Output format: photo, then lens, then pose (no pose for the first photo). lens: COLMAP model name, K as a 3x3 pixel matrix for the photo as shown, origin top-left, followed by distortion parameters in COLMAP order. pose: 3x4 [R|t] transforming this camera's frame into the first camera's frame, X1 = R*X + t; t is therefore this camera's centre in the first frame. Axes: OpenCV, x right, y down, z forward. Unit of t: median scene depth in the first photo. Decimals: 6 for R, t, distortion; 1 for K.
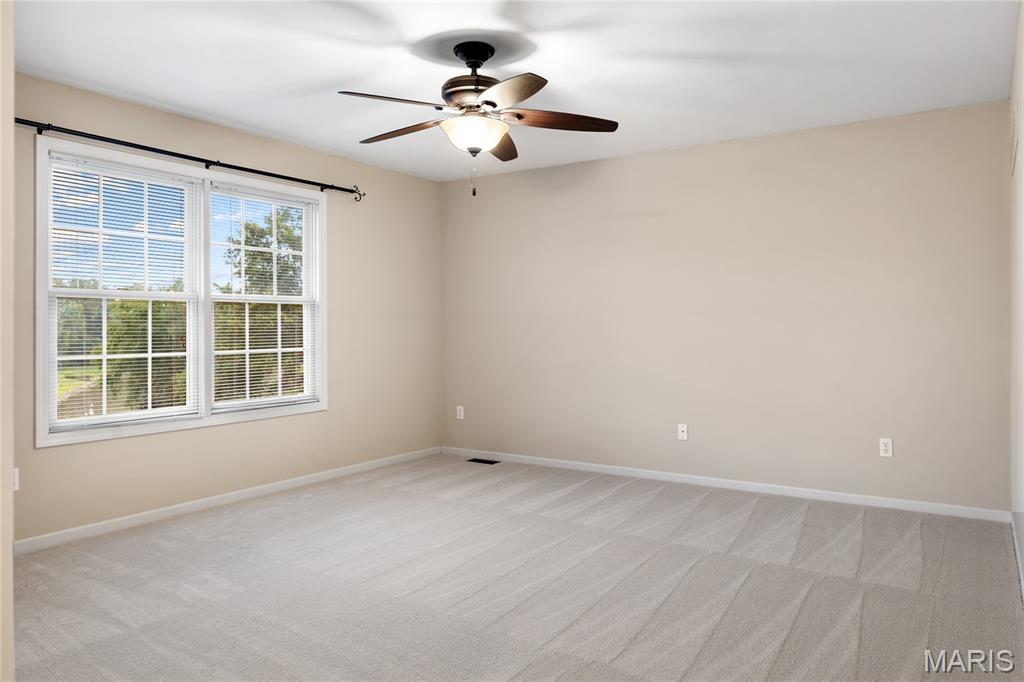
lens RADIAL K [[695.0, 0, 518.8], [0, 695.0, 339.1], [0, 0, 1]] dist [0.001461, -0.004536]
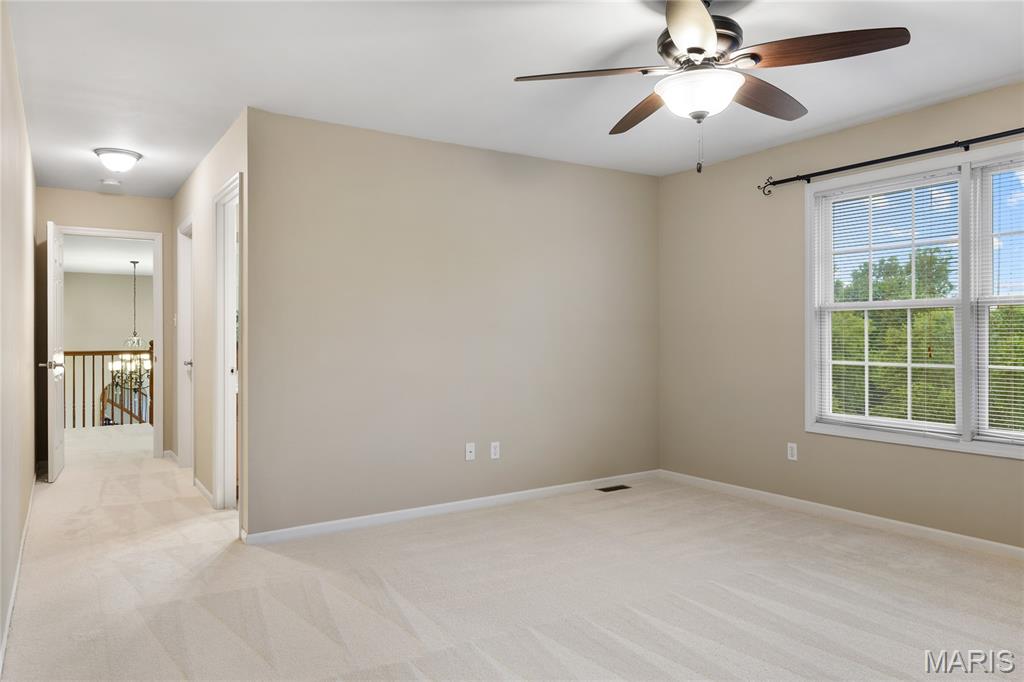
lens RADIAL K [[695.0, 0, 518.8], [0, 695.0, 339.1], [0, 0, 1]] dist [0.001461, -0.004536]
pose [[-0.389119, 0.006634, -0.921164, 0.635606], [-0.014833, 0.999799, 0.013466, -0.019933], [0.921068, 0.018904, -0.388943, 0.952776]]
